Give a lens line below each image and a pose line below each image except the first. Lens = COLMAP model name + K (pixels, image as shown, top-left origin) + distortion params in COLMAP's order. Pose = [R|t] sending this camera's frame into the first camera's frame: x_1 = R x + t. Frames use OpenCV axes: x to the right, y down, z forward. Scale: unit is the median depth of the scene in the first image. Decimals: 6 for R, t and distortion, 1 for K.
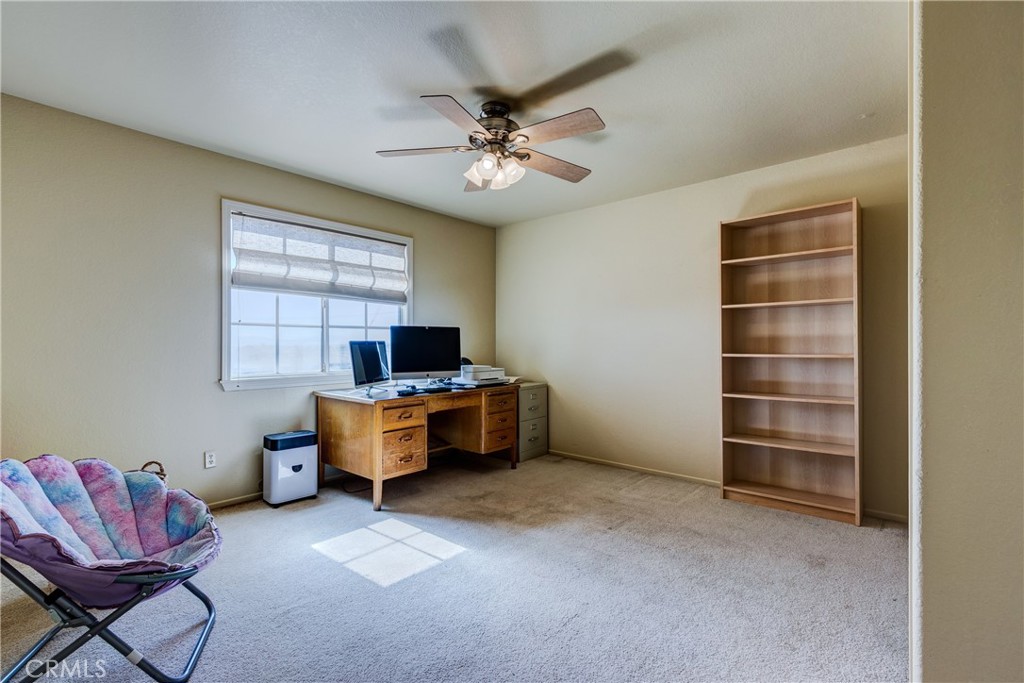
lens RADIAL K [[471.7, 0, 503.9], [0, 471.7, 346.4], [0, 0, 1]] dist [0.009016, -0.001900]
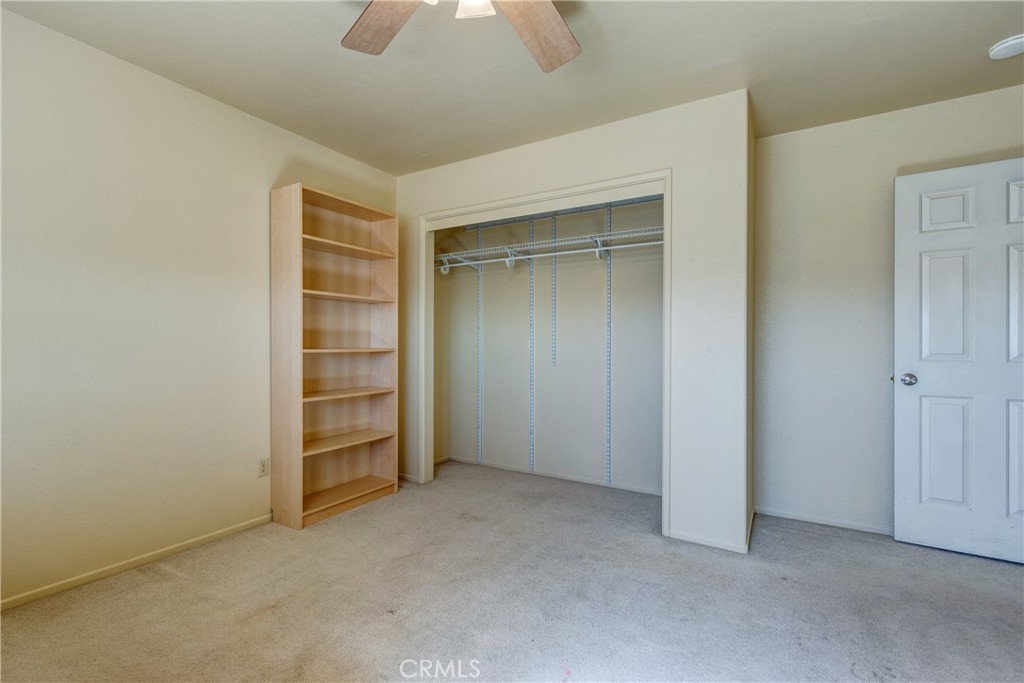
lens RADIAL K [[471.7, 0, 501.6], [0, 471.7, 339.1], [0, 0, 1]] dist [0.009016, -0.001900]
pose [[-0.174000, 0.001476, 0.984745, -0.410851], [-0.007262, 0.999970, -0.002781, -0.003384], [-0.984719, -0.007635, -0.173984, 0.843019]]
